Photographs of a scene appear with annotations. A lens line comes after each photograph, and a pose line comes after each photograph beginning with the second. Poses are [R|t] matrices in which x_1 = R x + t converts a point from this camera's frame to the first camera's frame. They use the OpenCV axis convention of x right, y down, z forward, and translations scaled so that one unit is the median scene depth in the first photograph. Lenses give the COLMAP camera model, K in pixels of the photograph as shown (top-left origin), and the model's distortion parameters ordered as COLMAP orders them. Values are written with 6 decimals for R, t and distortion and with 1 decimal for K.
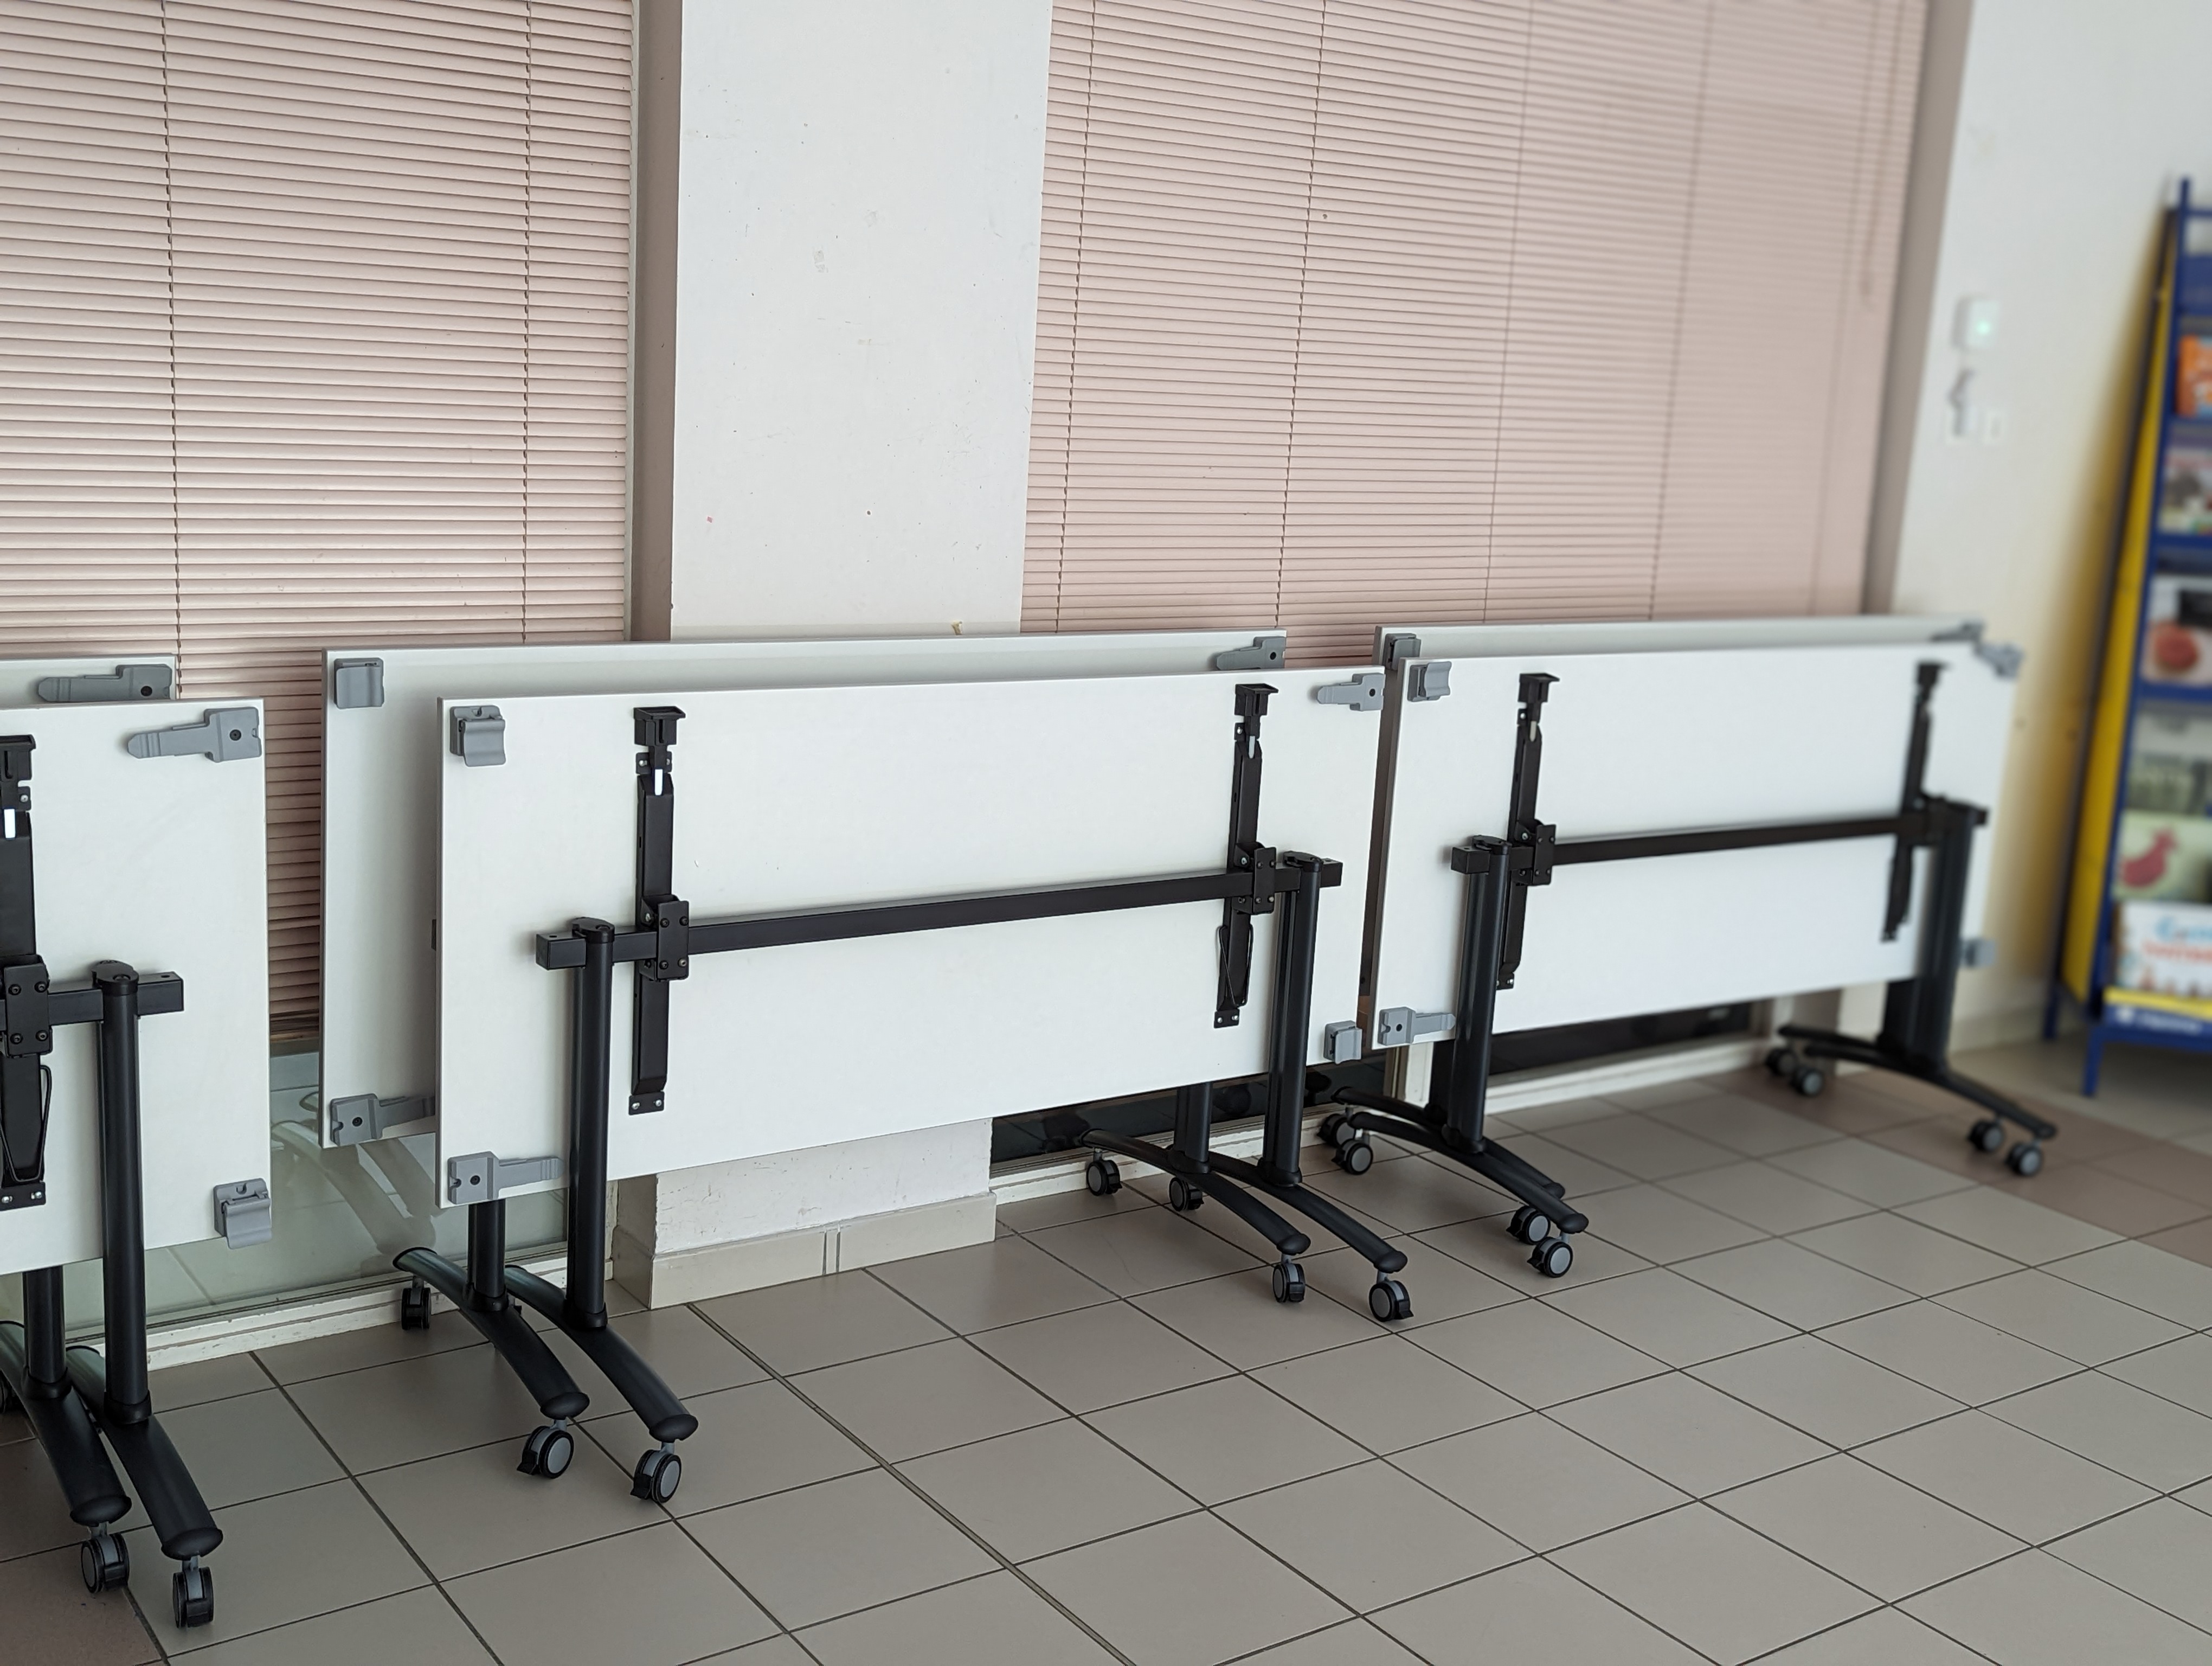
lens RADIAL K [[2358.8, 0, 1108.5], [0, 2358.8, 838.7], [0, 0, 1]] dist [0.066419, 0.000000]
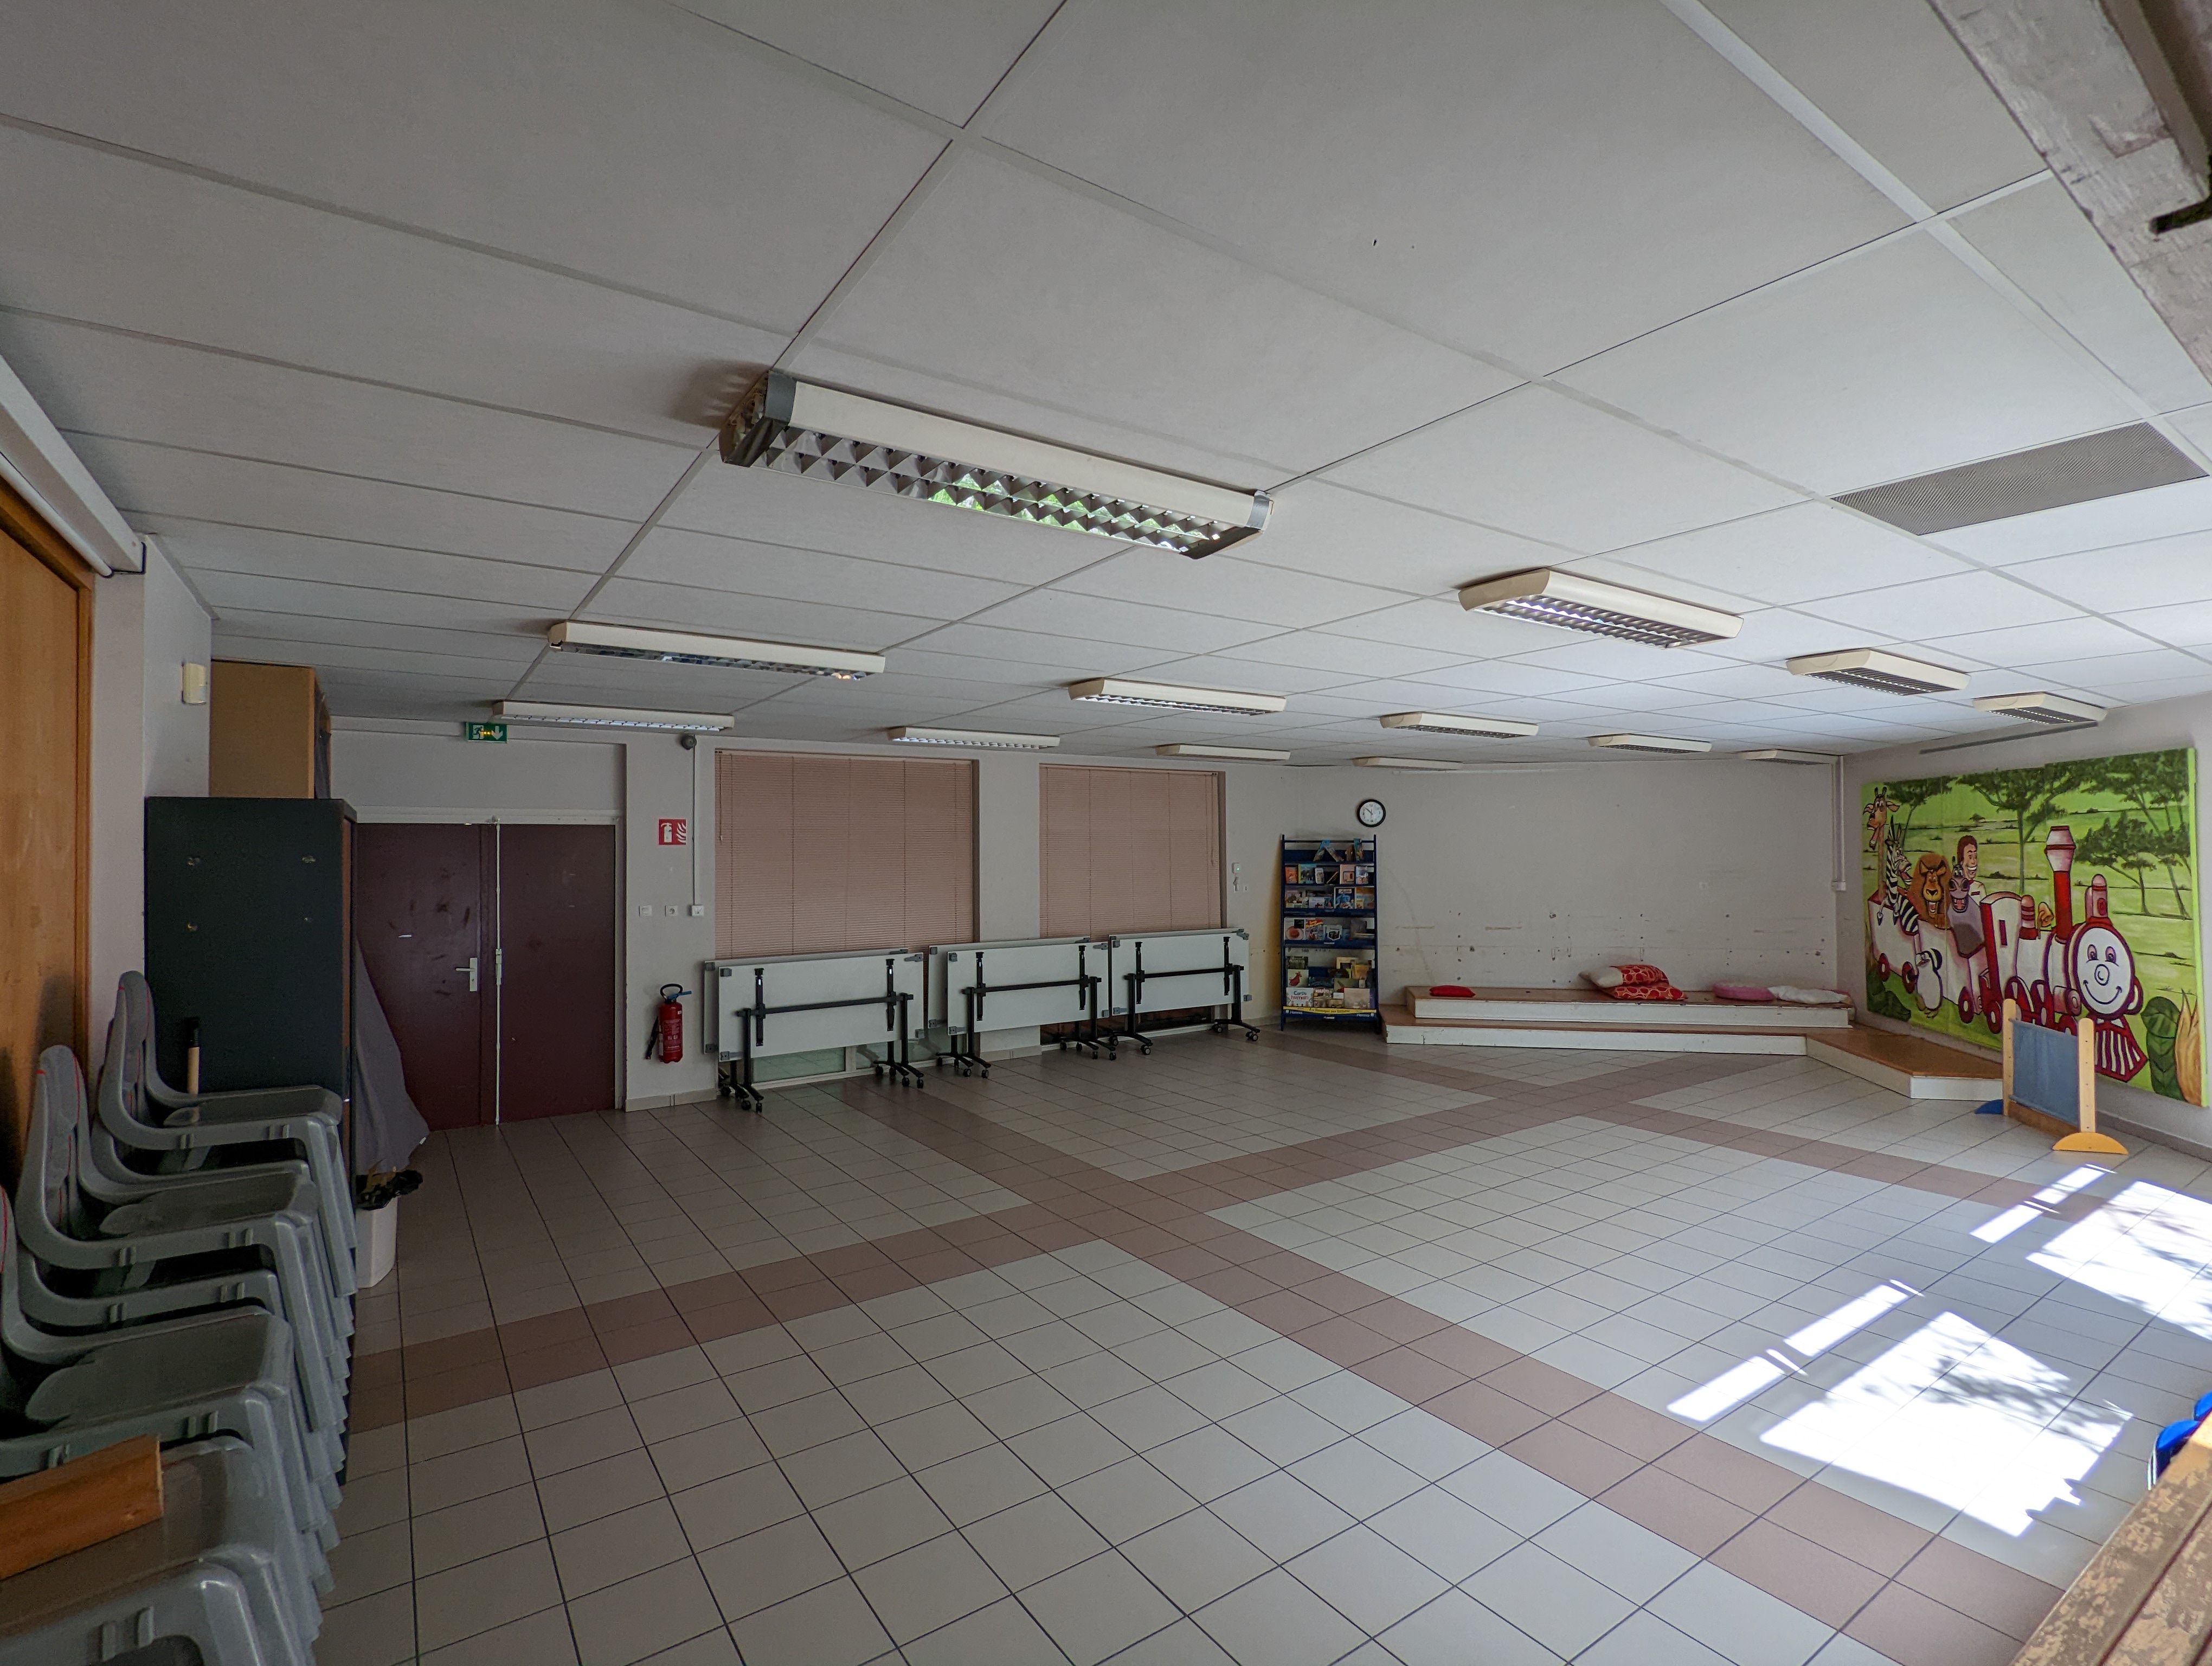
lens RADIAL K [[1048.3, 0, 1107.7], [0, 1048.3, 842.7], [0, 0, 1]] dist [-0.000318, -0.000029]
pose [[0.998122, -0.060731, 0.008073, 0.111906], [0.061085, 0.976401, -0.207148, 0.205286], [0.004698, 0.207252, 0.978276, -1.407471]]
